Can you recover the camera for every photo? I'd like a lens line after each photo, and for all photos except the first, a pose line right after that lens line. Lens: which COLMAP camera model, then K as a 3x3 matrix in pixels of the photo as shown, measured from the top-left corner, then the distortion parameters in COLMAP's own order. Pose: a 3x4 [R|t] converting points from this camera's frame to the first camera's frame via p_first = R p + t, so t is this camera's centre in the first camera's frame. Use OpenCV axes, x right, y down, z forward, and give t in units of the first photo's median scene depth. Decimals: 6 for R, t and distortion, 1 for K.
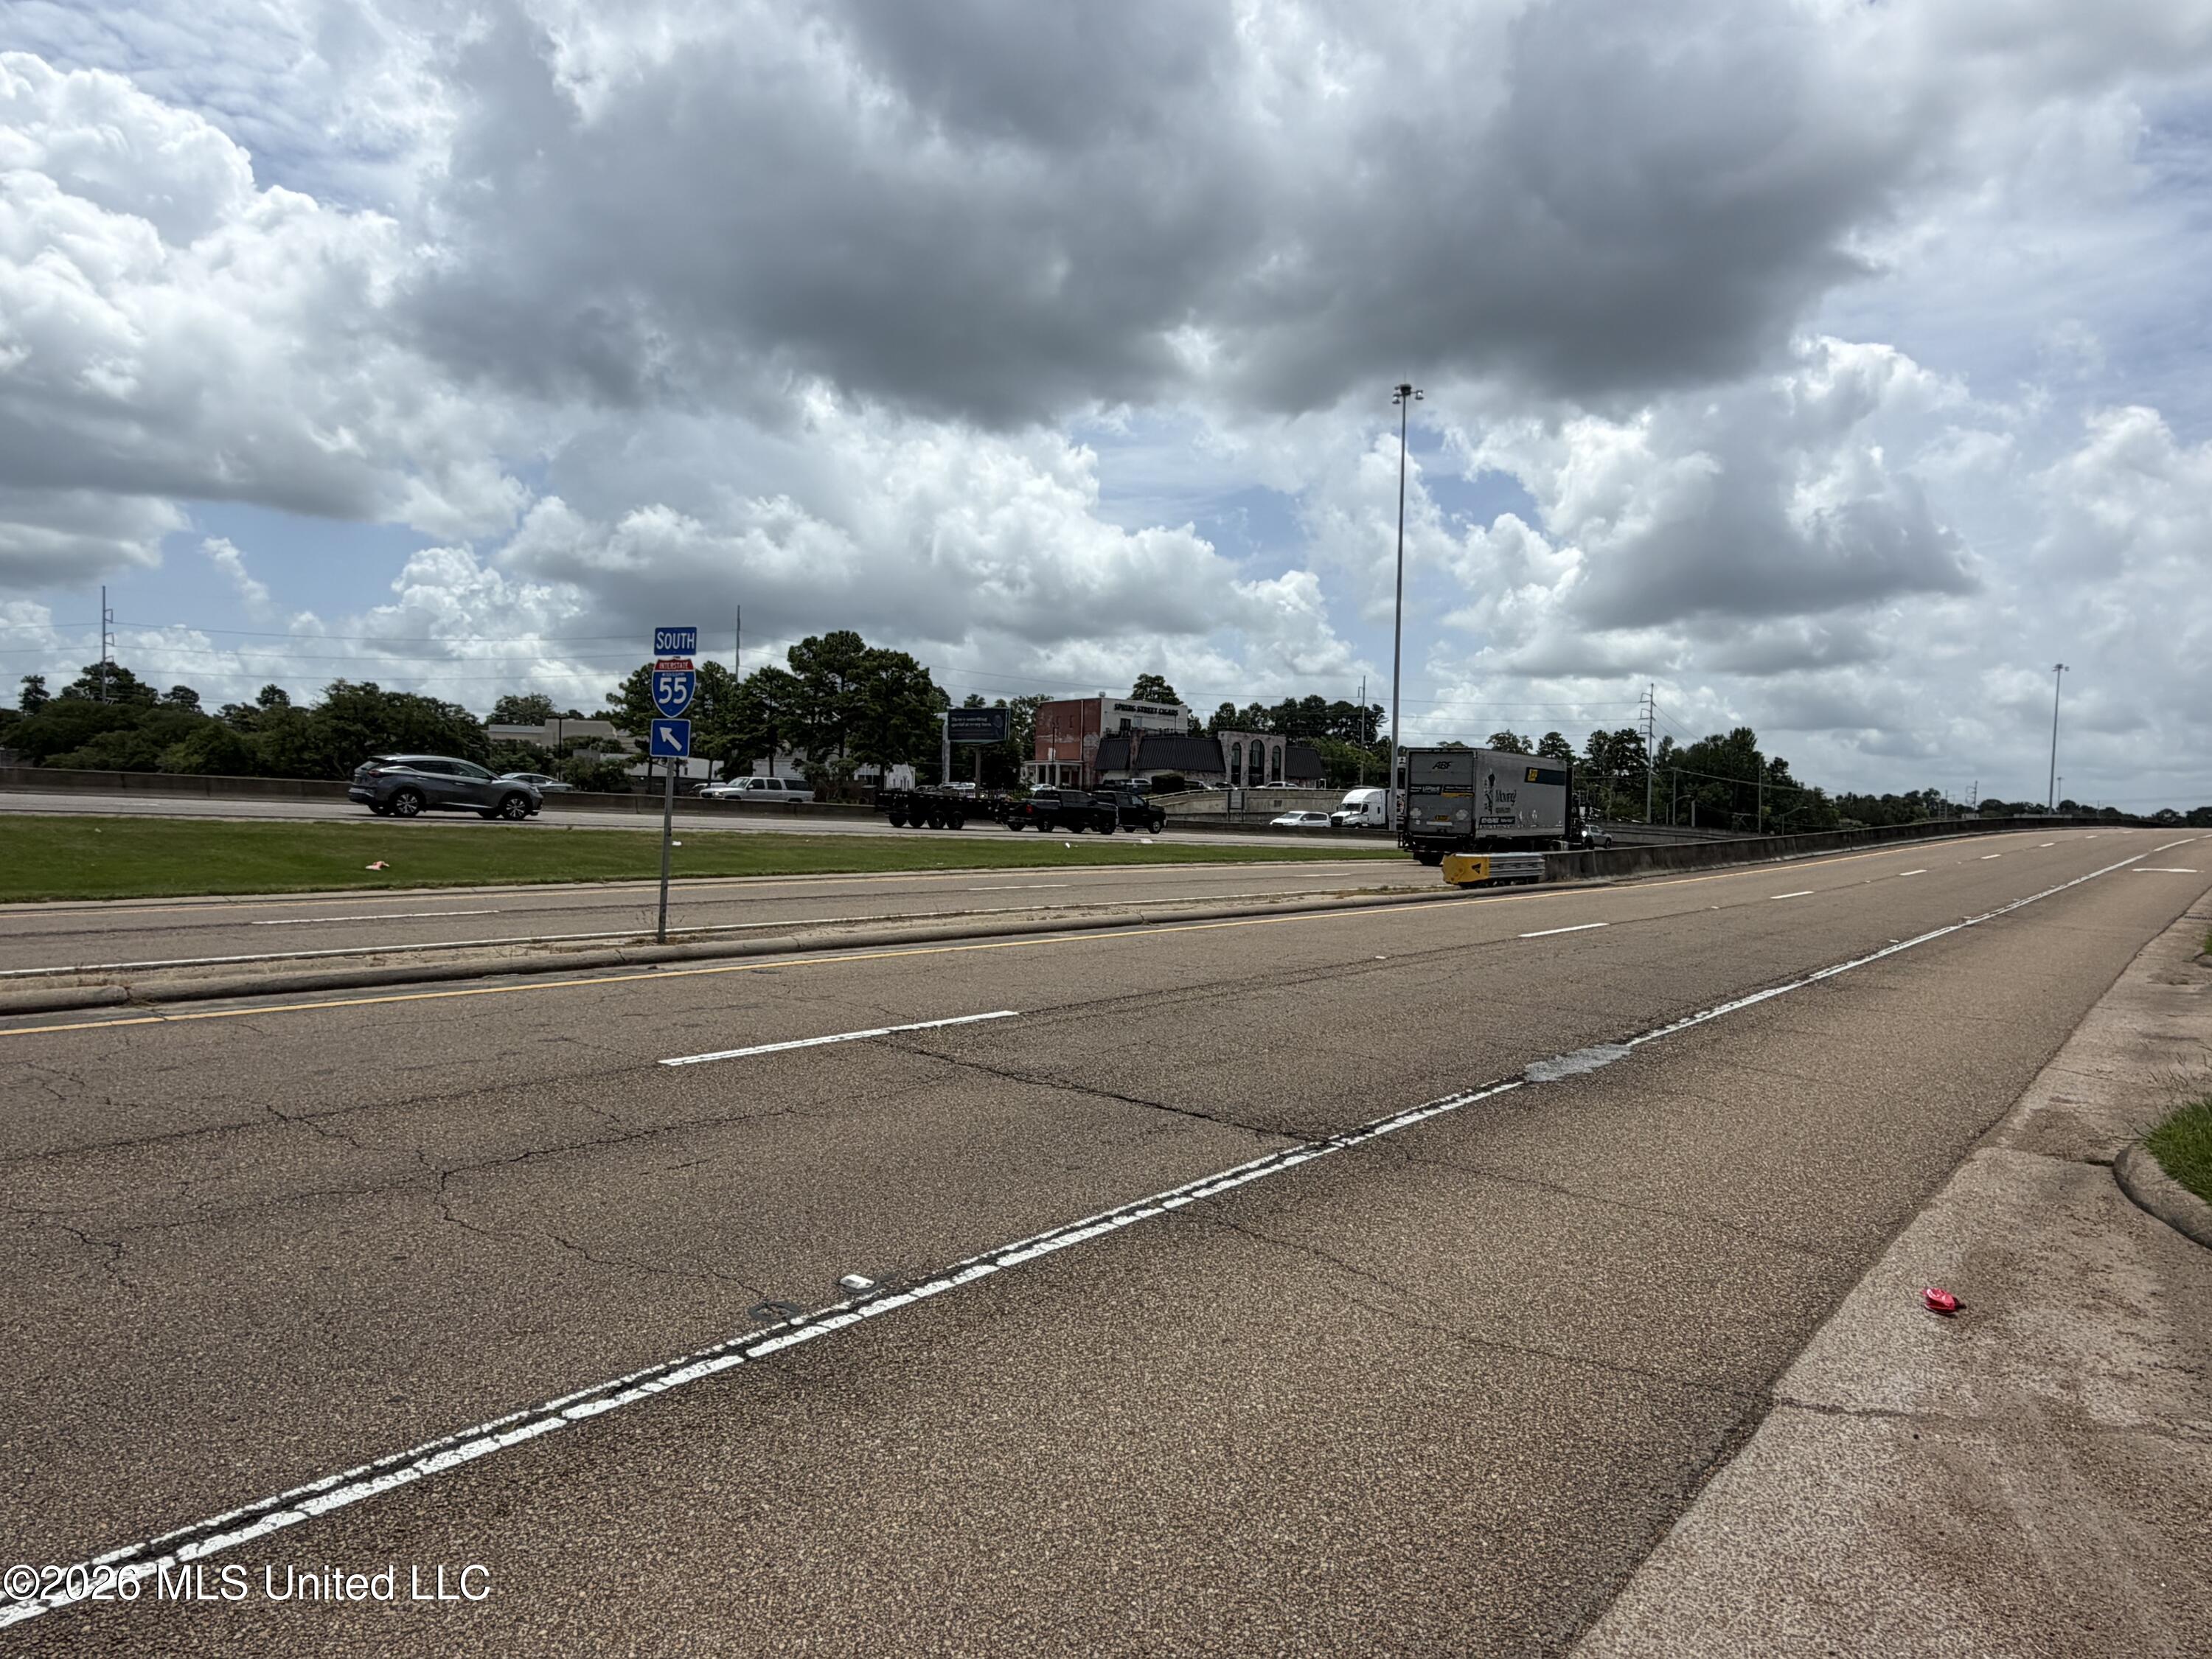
lens RADIAL K [[1068.9, 0, 1106.0], [0, 1068.9, 829.5], [0, 0, 1]] dist [-0.002145, -0.000337]
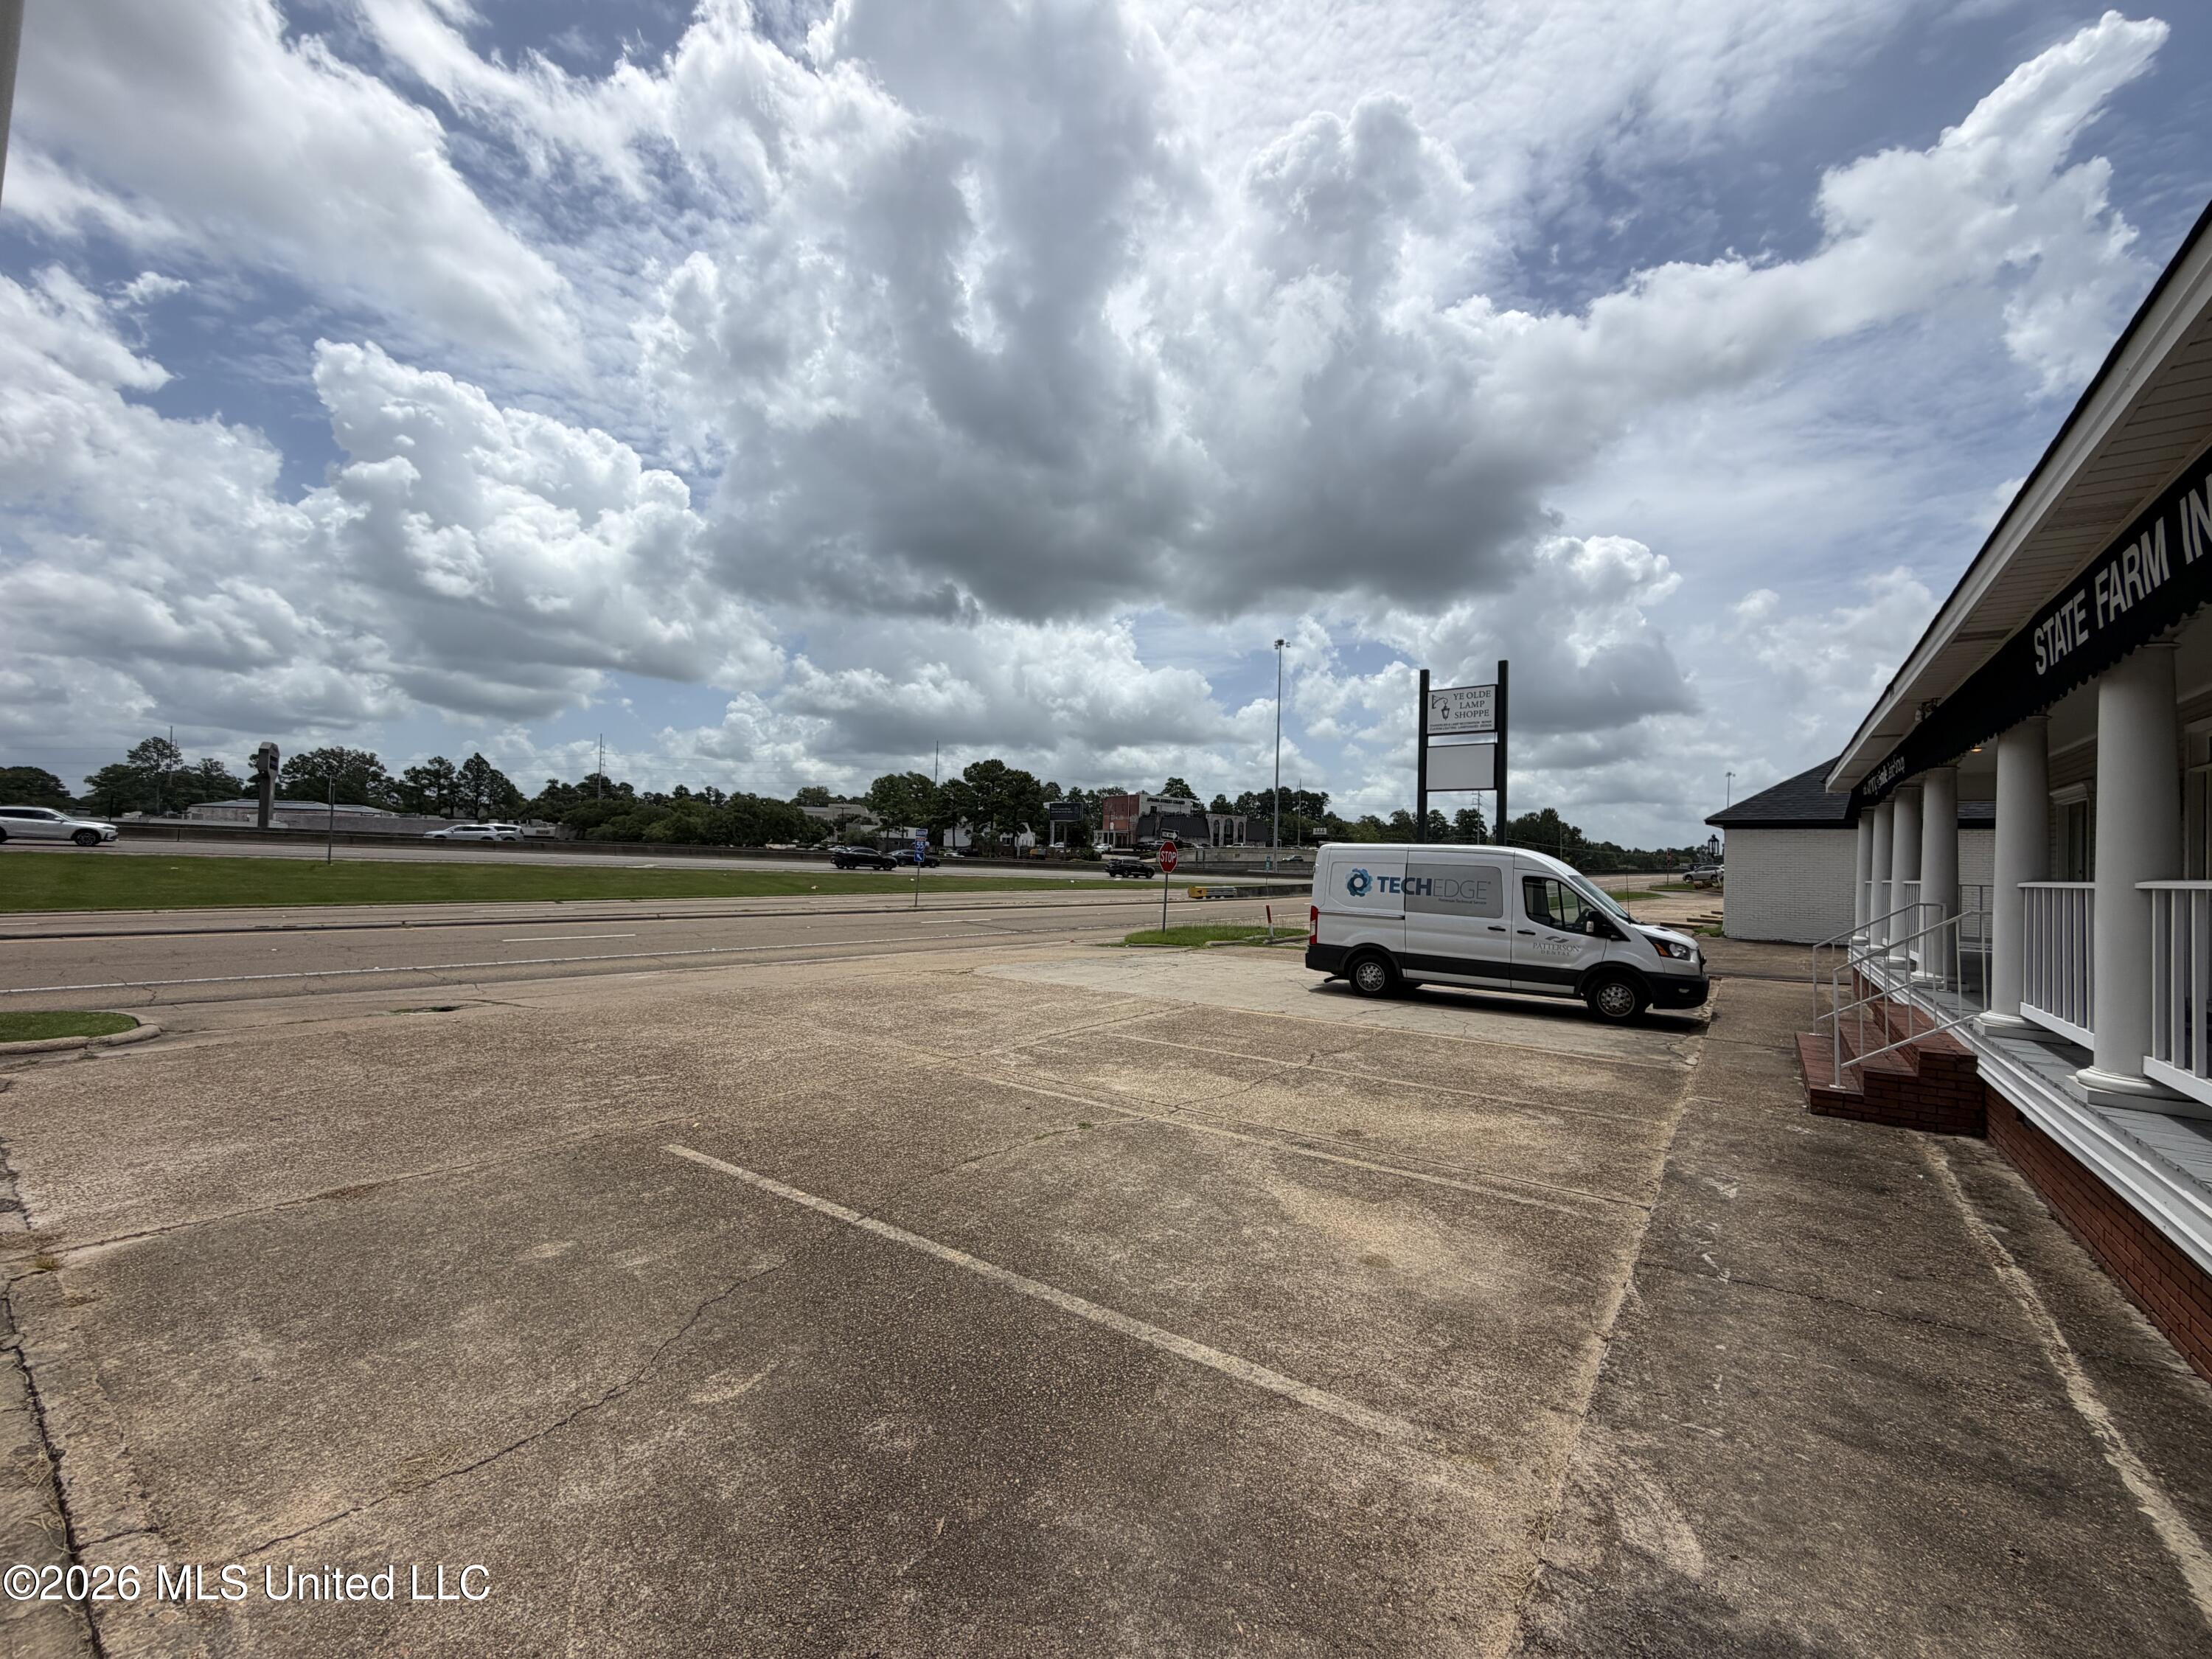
lens RADIAL K [[890.0, 0, 1106.0], [0, 890.0, 829.5], [0, 0, 1]] dist [-0.000935, -0.000161]
pose [[0.997772, 0.000068, -0.066715, 0.035825], [-0.003964, 0.998293, -0.058265, 0.016831], [0.066598, 0.058399, 0.996069, -0.411052]]
